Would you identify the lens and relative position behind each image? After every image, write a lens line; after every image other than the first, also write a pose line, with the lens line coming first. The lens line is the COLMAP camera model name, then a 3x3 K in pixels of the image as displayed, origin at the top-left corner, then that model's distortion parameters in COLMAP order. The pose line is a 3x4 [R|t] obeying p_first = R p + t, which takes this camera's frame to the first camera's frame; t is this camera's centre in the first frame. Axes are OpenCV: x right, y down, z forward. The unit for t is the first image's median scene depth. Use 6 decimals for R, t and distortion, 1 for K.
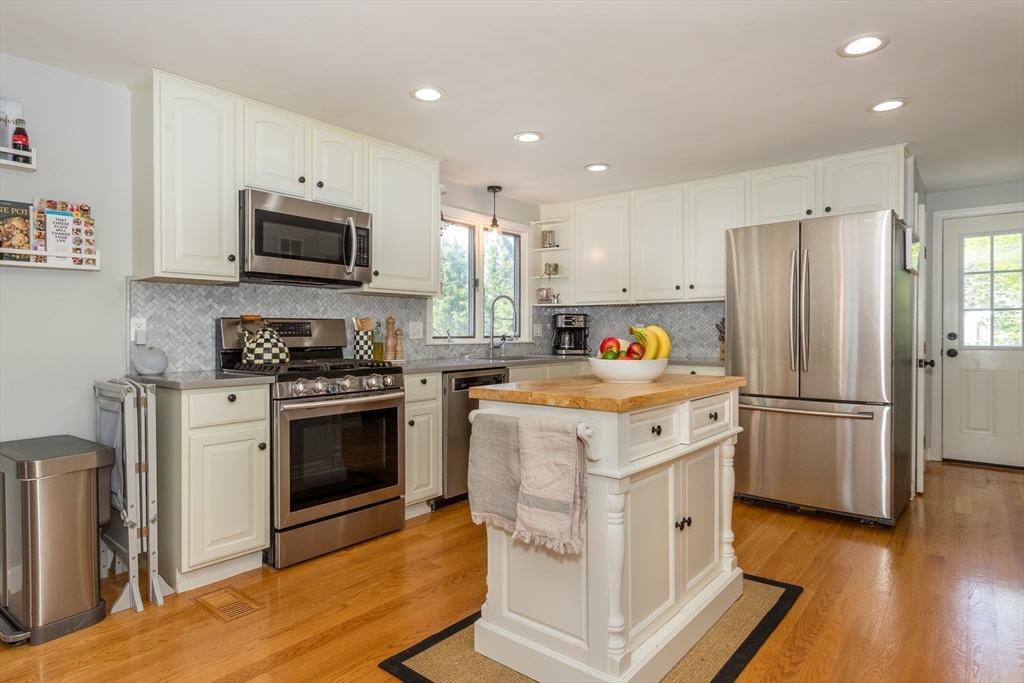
lens RADIAL K [[581.2, 0, 509.6], [0, 581.2, 332.4], [0, 0, 1]] dist [-0.002782, -0.000303]
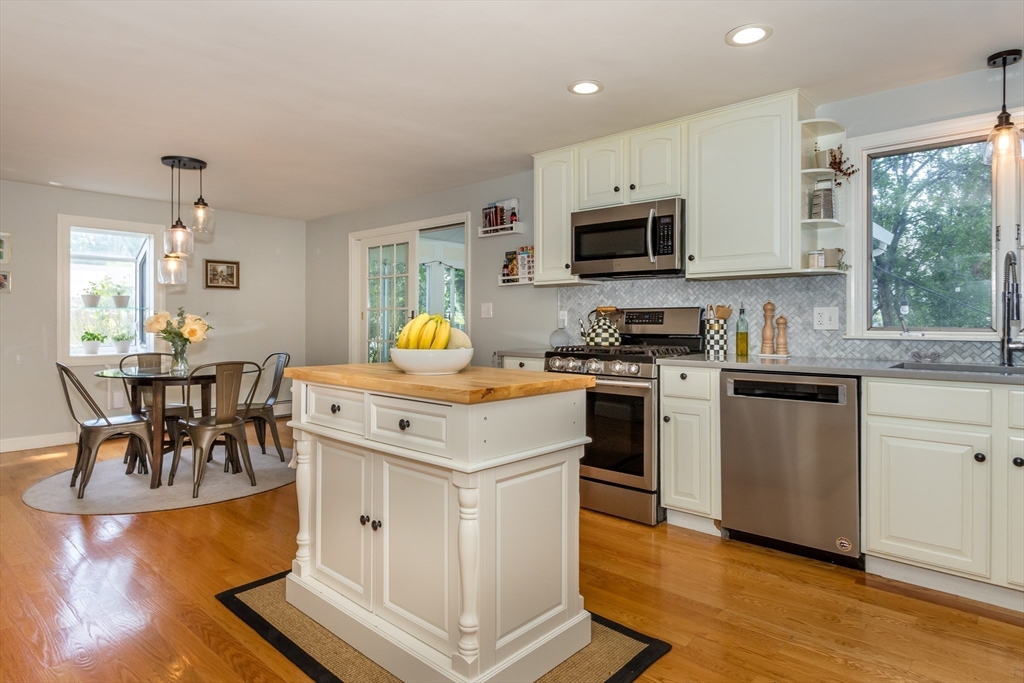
lens RADIAL K [[576.2, 0, 510.6], [0, 576.2, 321.0], [0, 0, 1]] dist [0.000387, -0.000263]
pose [[-0.048607, 0.002055, -0.998816, 0.801101], [-0.003307, 0.999992, 0.002218, -0.000850], [0.998812, 0.003411, -0.048600, 0.841039]]
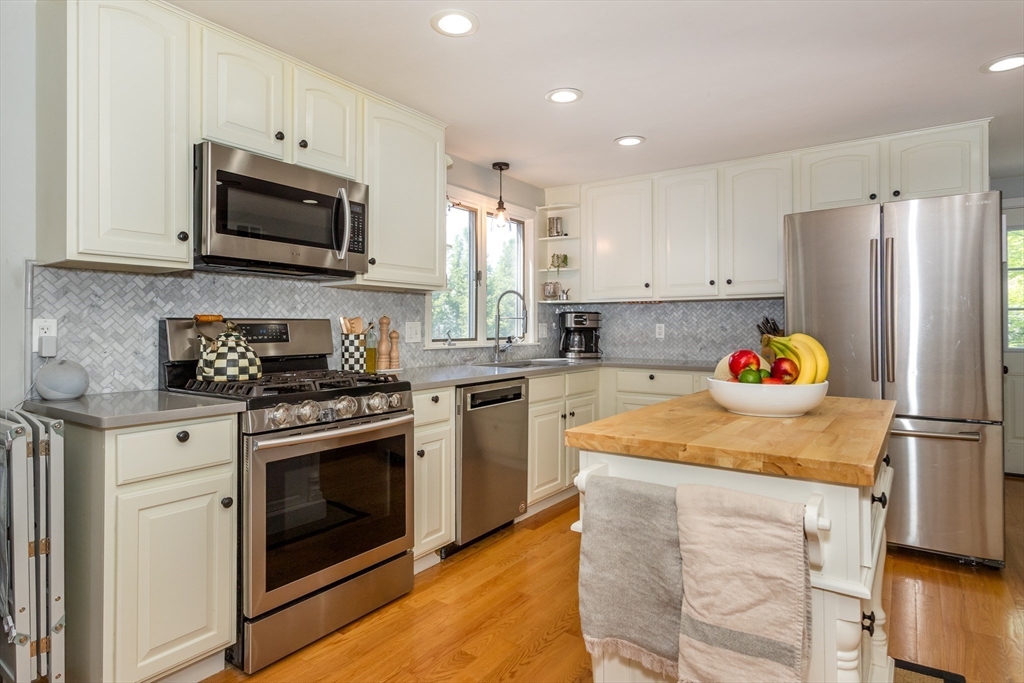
lens RADIAL K [[576.2, 0, 510.6], [0, 576.2, 321.0], [0, 0, 1]] dist [0.000387, -0.000263]
pose [[0.996865, 0.001592, 0.079102, -0.117100], [-0.000651, 0.999929, -0.011915, -0.013179], [-0.079115, 0.011826, 0.996795, 0.231164]]
